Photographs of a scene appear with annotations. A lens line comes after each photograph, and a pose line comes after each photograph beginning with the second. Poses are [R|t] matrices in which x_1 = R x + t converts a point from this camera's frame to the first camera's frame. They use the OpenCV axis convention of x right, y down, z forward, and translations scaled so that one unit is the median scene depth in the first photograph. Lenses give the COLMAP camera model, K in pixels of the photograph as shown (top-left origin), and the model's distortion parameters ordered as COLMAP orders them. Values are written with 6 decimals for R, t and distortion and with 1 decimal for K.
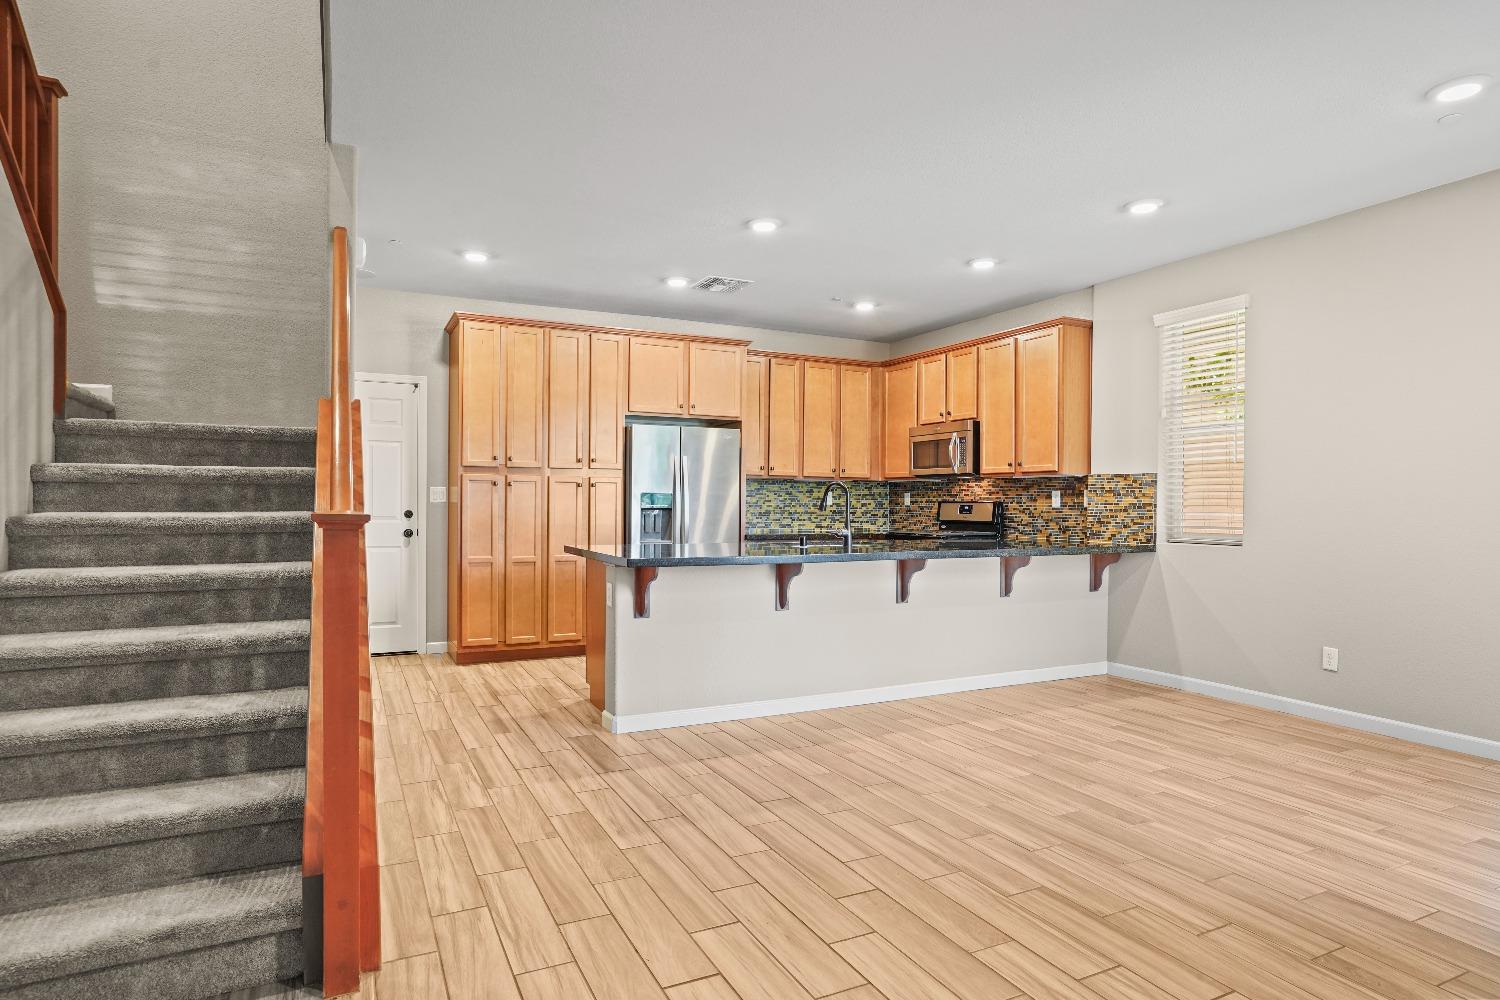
lens RADIAL K [[837.8, 0, 750.0], [0, 837.8, 500.0], [0, 0, 1]] dist [-0.001850, 0.000528]
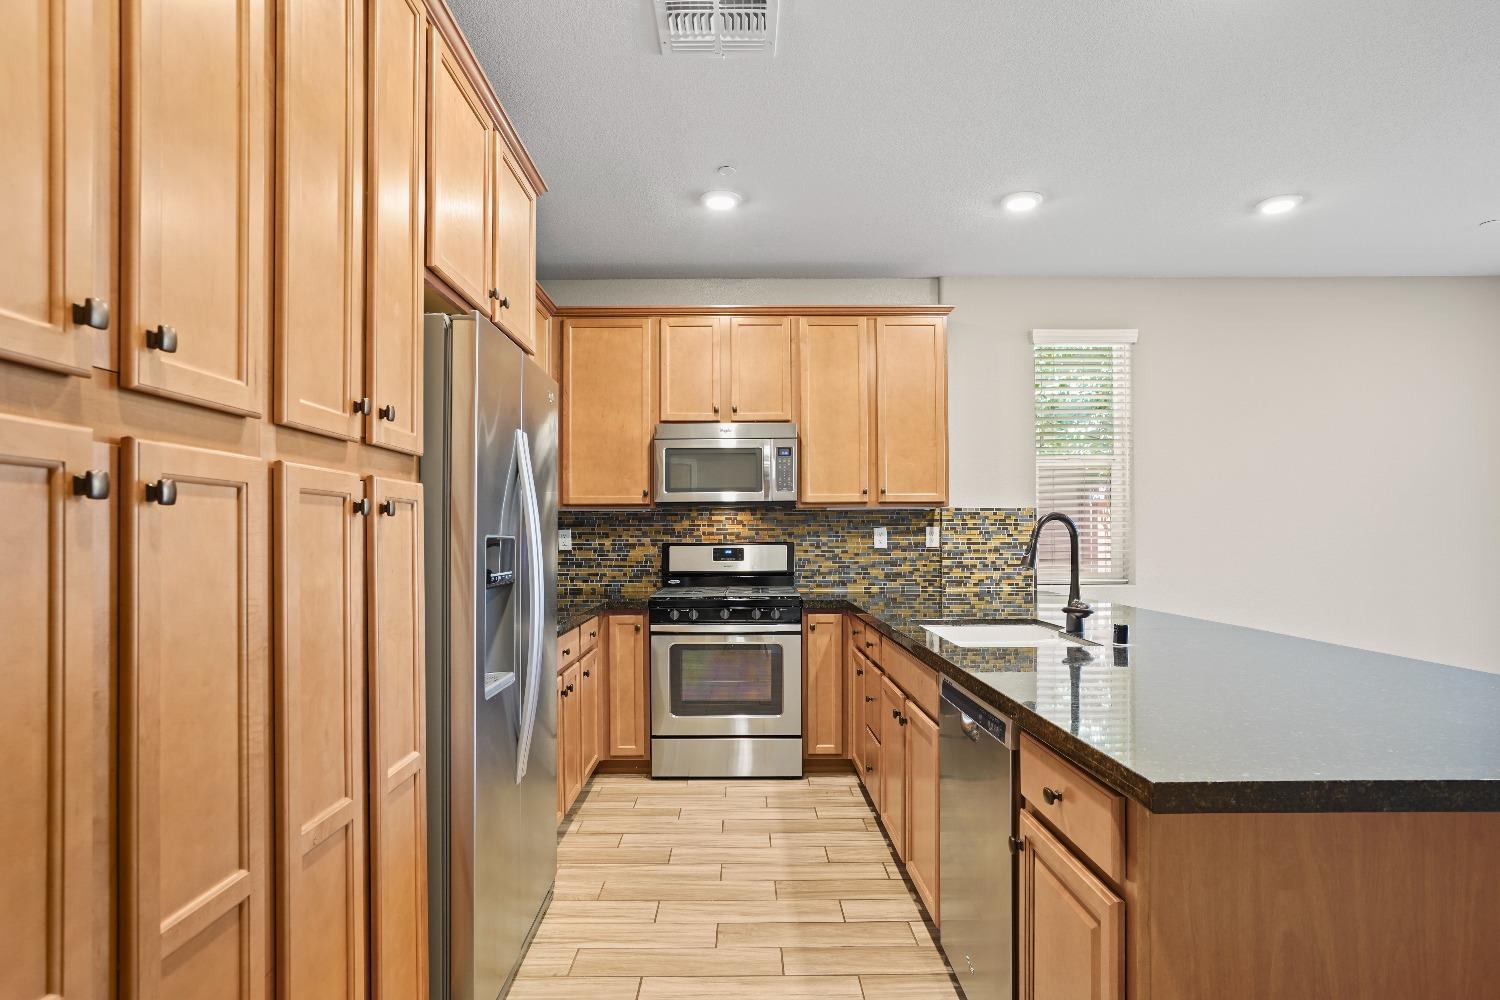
lens RADIAL K [[847.3, 0, 750.4], [0, 847.3, 533.6], [0, 0, 1]] dist [-0.002443, -0.000183]
pose [[0.428039, -0.004886, 0.903747, -0.411955], [0.006209, 0.999978, 0.002465, -0.008221], [-0.903739, 0.004557, 0.428059, 0.797107]]
